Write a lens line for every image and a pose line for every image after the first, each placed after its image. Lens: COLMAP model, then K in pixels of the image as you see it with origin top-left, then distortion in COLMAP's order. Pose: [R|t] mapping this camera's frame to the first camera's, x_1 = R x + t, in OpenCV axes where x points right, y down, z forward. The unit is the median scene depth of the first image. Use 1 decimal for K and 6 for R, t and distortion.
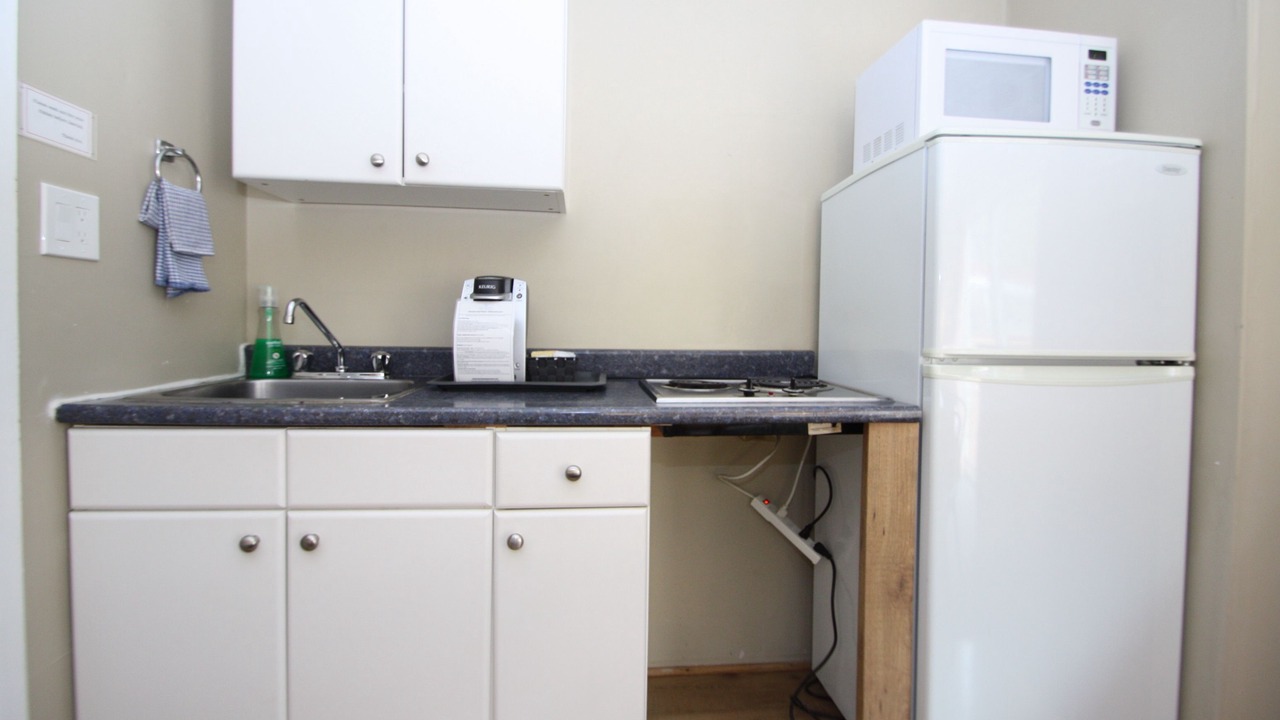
lens RADIAL K [[591.2, 0, 641.5], [0, 591.2, 349.6], [0, 0, 1]] dist [-0.001502, -0.000429]
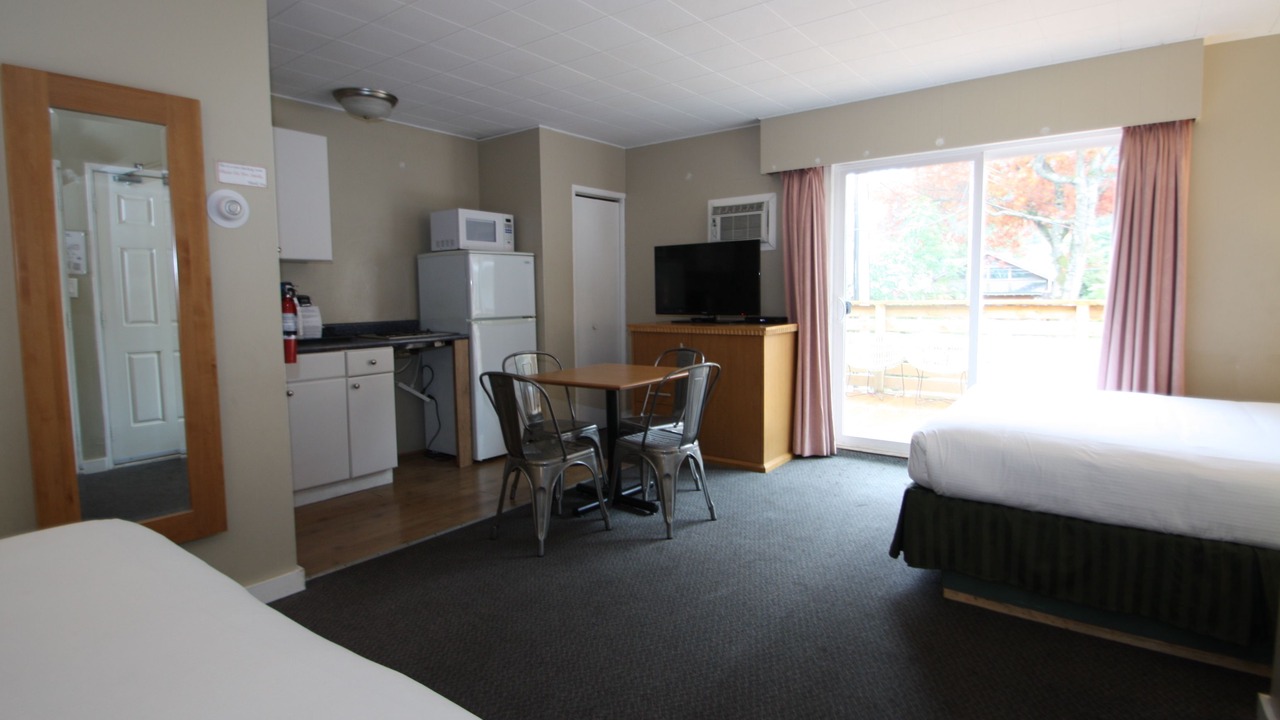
lens RADIAL K [[608.5, 0, 643.2], [0, 608.5, 338.3], [0, 0, 1]] dist [-0.001577, -0.000643]
pose [[0.687464, -0.078804, 0.721931, -1.192175], [0.045744, 0.996820, 0.065251, -0.053282], [-0.724777, -0.011834, 0.688882, -1.870932]]
